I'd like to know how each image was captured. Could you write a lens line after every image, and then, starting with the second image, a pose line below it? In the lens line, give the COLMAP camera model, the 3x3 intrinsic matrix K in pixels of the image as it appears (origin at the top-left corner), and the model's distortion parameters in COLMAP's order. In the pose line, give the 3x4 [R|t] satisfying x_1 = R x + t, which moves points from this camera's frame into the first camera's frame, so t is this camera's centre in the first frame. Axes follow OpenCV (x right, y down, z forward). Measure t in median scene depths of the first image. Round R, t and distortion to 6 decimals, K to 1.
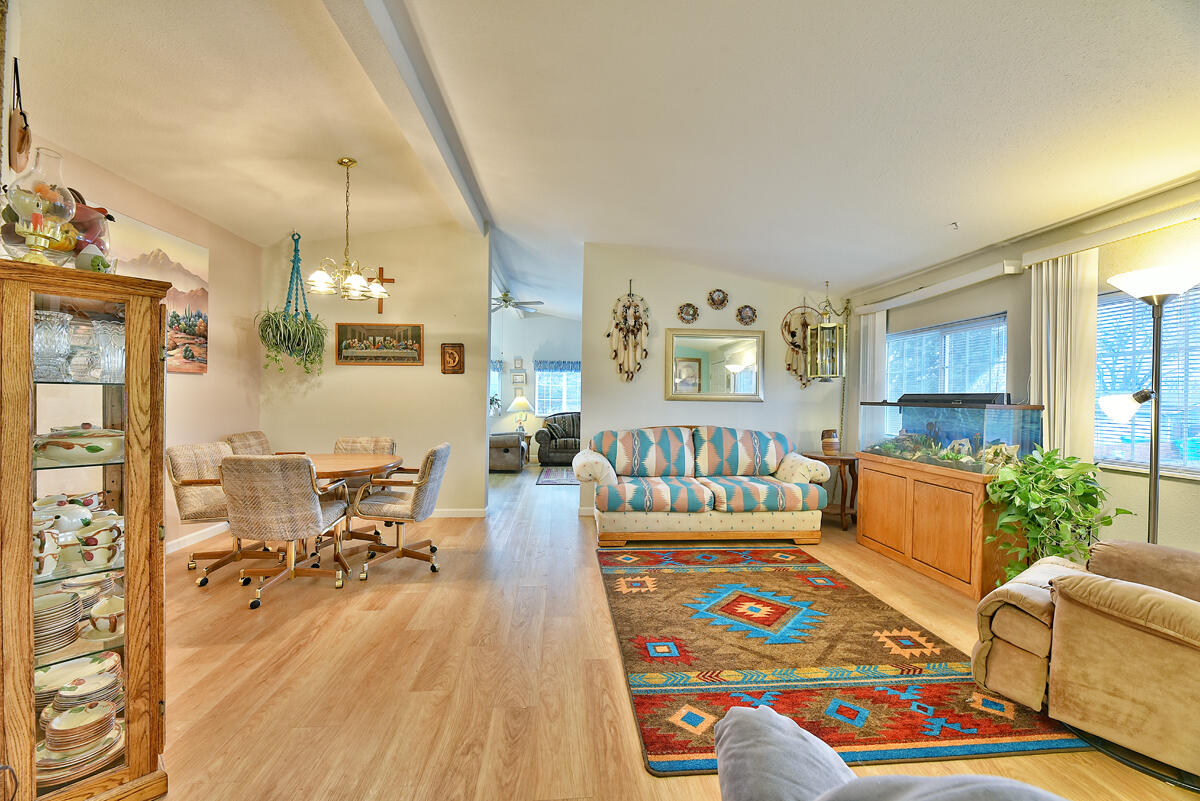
lens RADIAL K [[486.8, 0, 603.3], [0, 486.8, 400.5], [0, 0, 1]] dist [-0.001221, -0.002669]
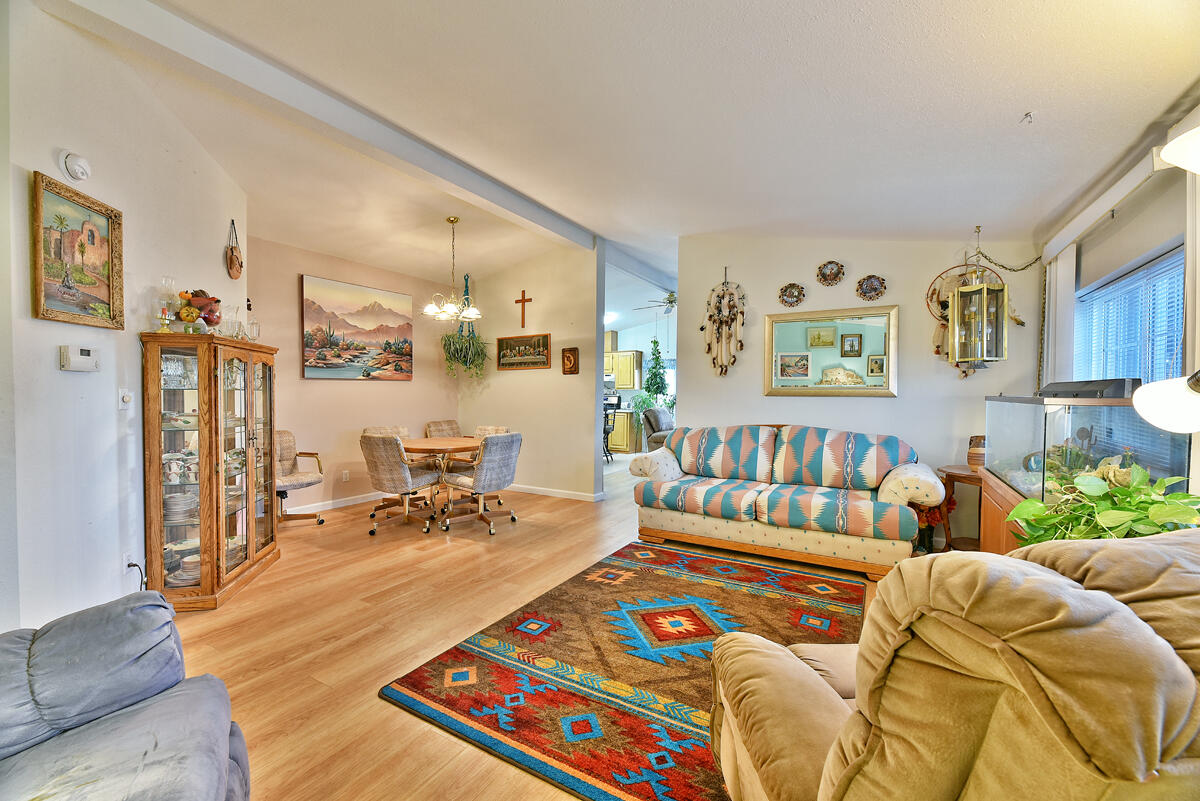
lens RADIAL K [[486.8, 0, 597.1], [0, 486.8, 399.3], [0, 0, 1]] dist [-0.001221, -0.002669]
pose [[0.813463, -0.003762, -0.581604, 0.497480], [0.005060, 0.999987, 0.000610, 0.004964], [0.581594, -0.003439, 0.813472, 0.119923]]
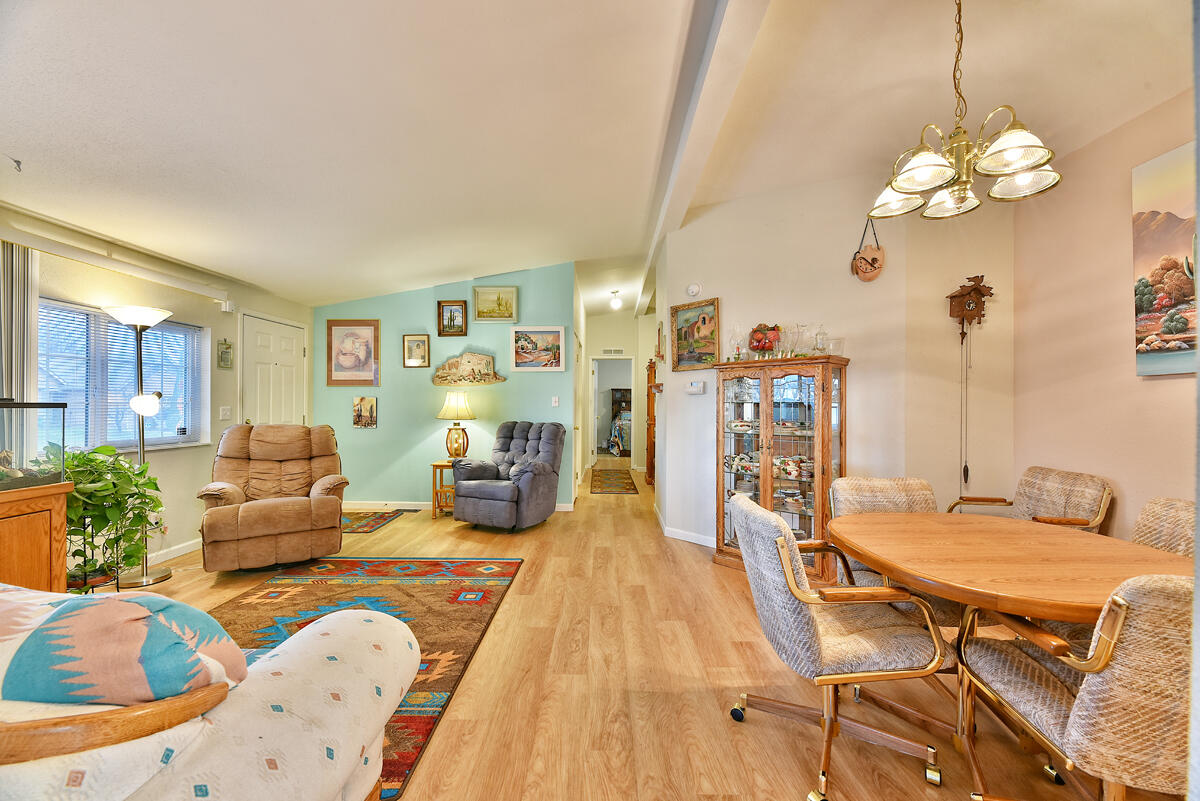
lens RADIAL K [[486.8, 0, 604.4], [0, 486.8, 403.3], [0, 0, 1]] dist [-0.001221, -0.002669]
pose [[-0.996019, -0.018374, 0.087222, -0.195482], [-0.018159, 0.999830, 0.003251, -0.008817], [-0.087267, 0.001654, -0.996184, 1.304679]]
